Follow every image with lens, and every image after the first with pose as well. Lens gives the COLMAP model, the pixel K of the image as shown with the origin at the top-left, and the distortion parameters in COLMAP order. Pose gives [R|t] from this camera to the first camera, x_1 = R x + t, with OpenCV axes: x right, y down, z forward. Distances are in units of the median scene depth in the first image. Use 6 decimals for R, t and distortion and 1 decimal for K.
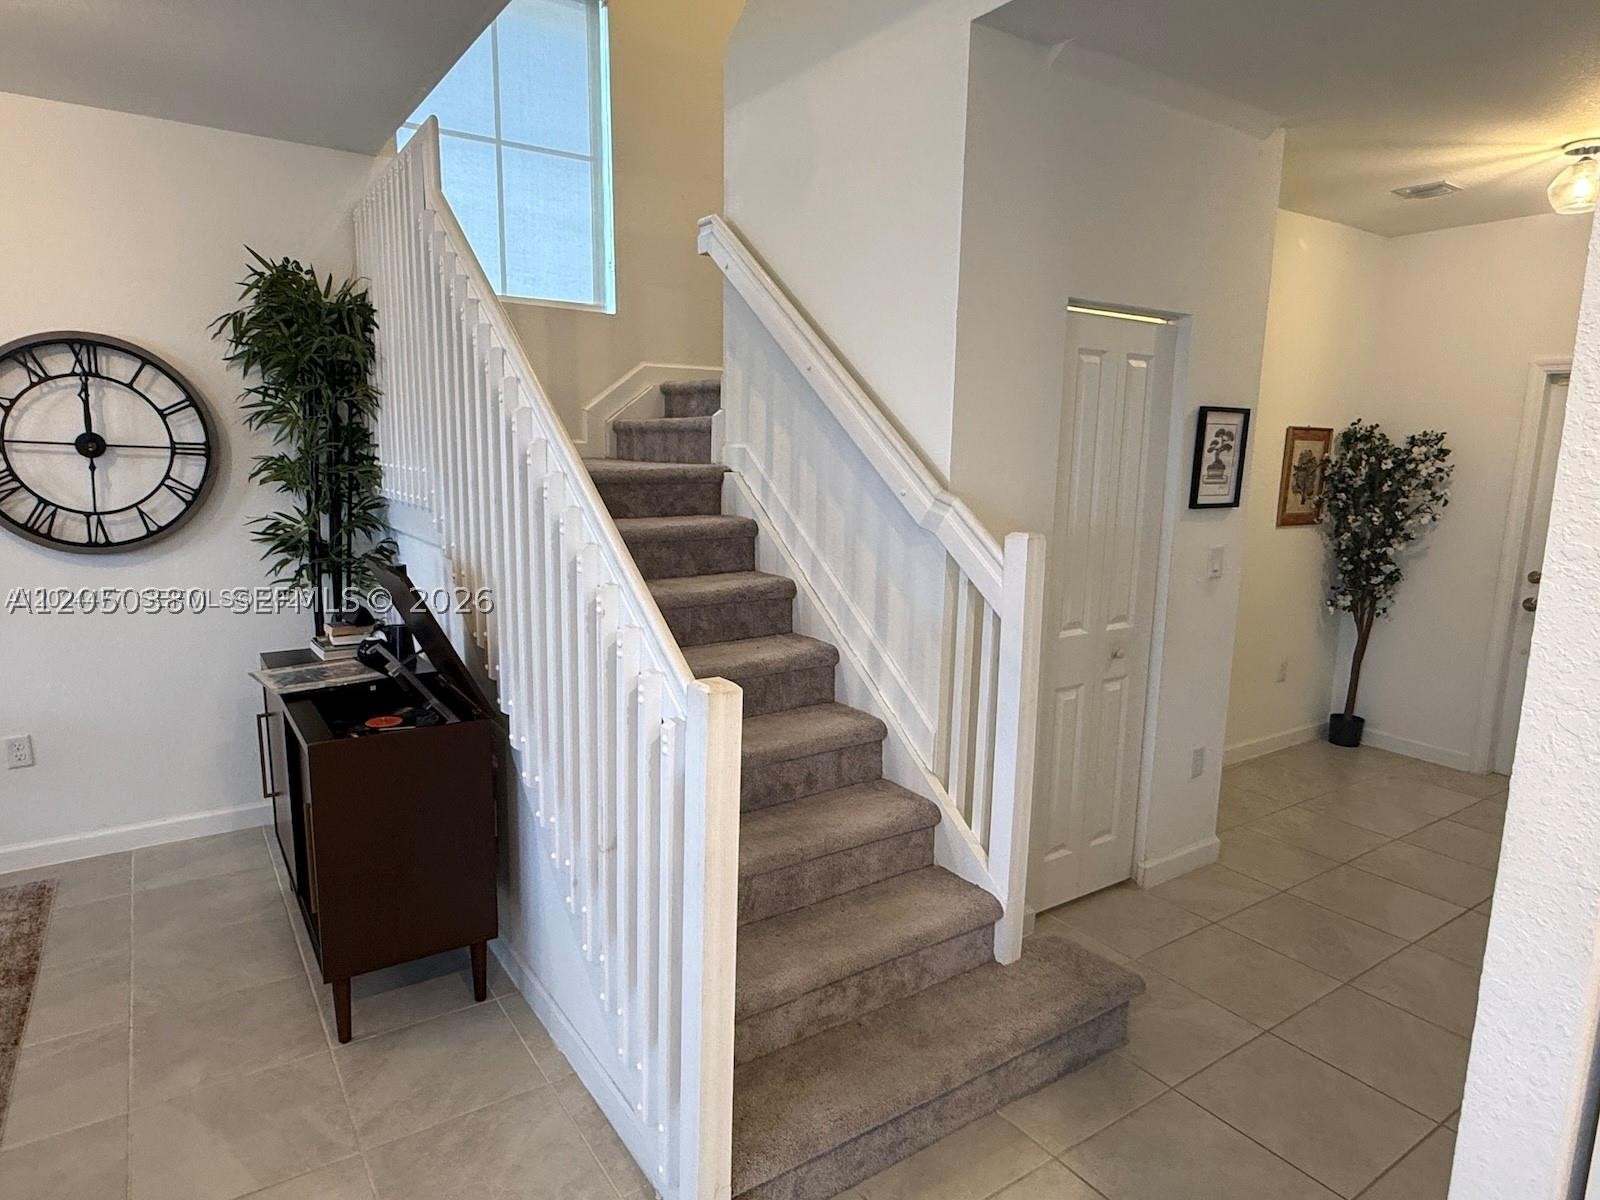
lens RADIAL K [[942.2, 0, 797.1], [0, 942.2, 603.9], [0, 0, 1]] dist [-0.019492, -0.000131]
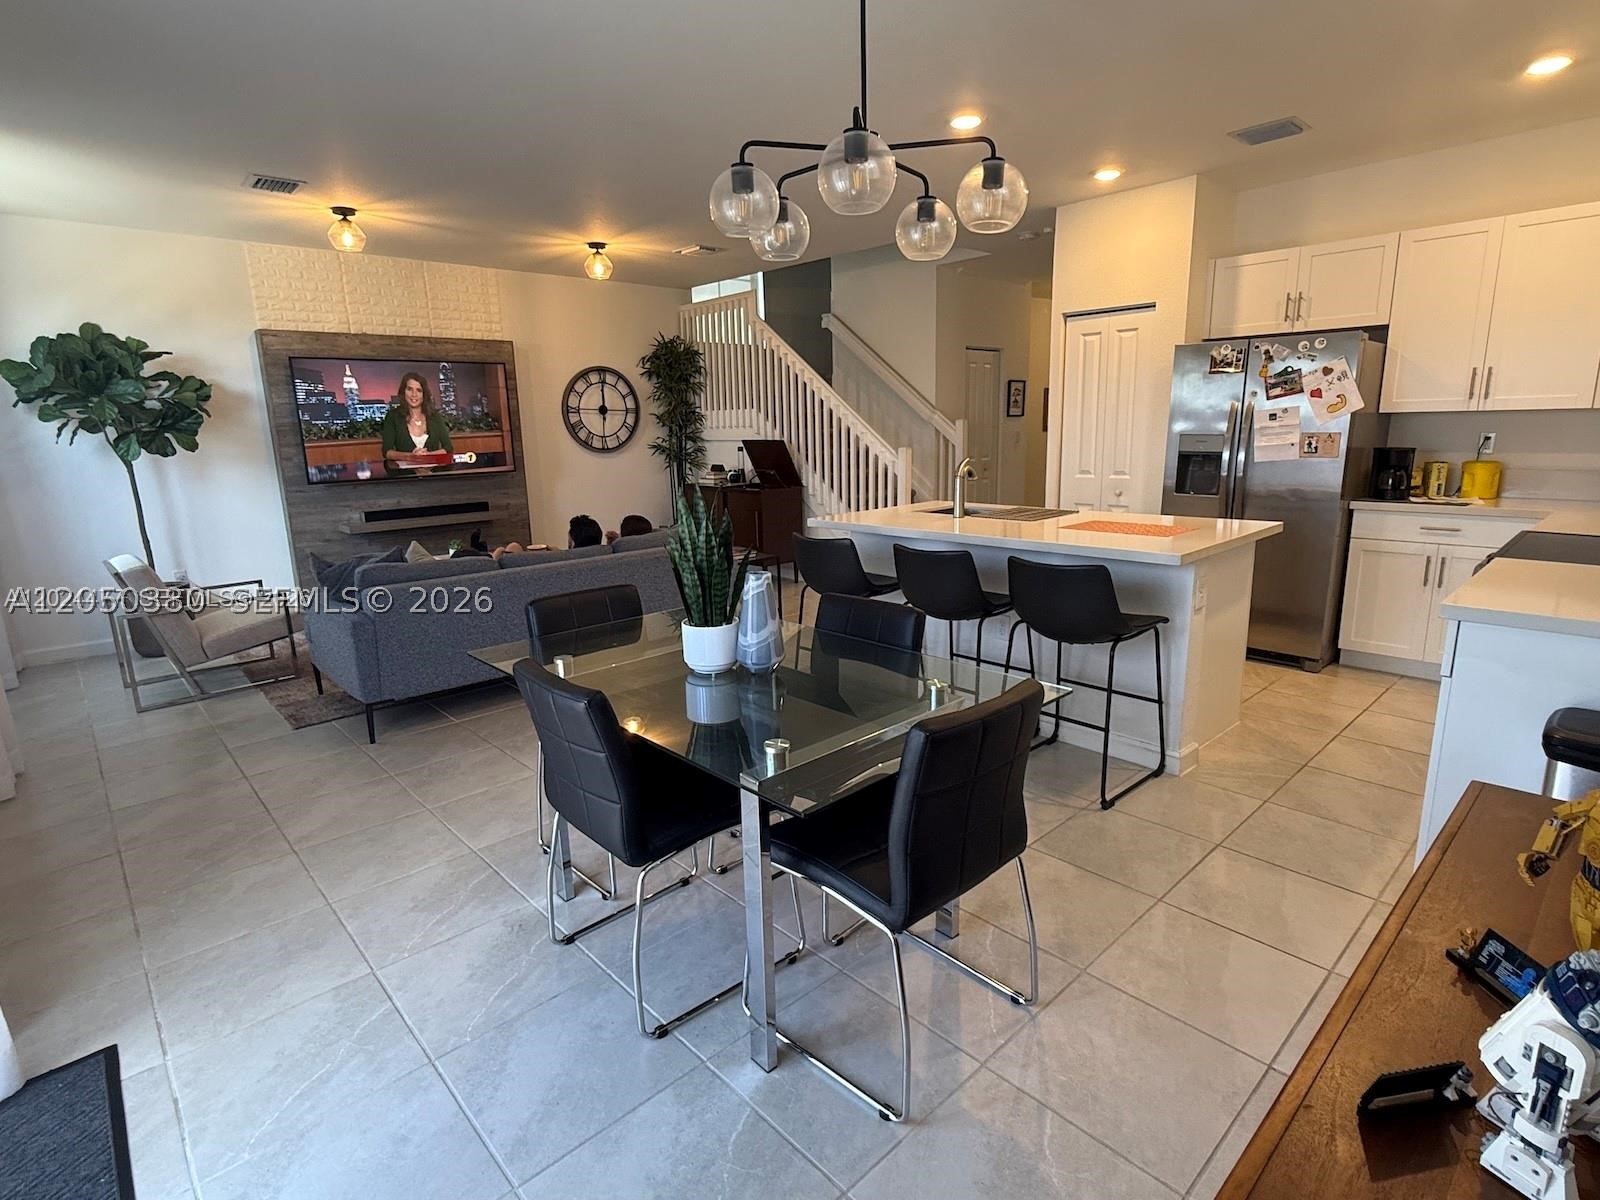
lens RADIAL K [[809.4, 0, 799.3], [0, 809.4, 597.3], [0, 0, 1]] dist [-0.026272, -0.002400]
pose [[0.987499, -0.073526, 0.139429, -0.560745], [0.068752, 0.996880, 0.038761, 0.294546], [-0.141844, -0.028691, 0.989473, -1.290203]]
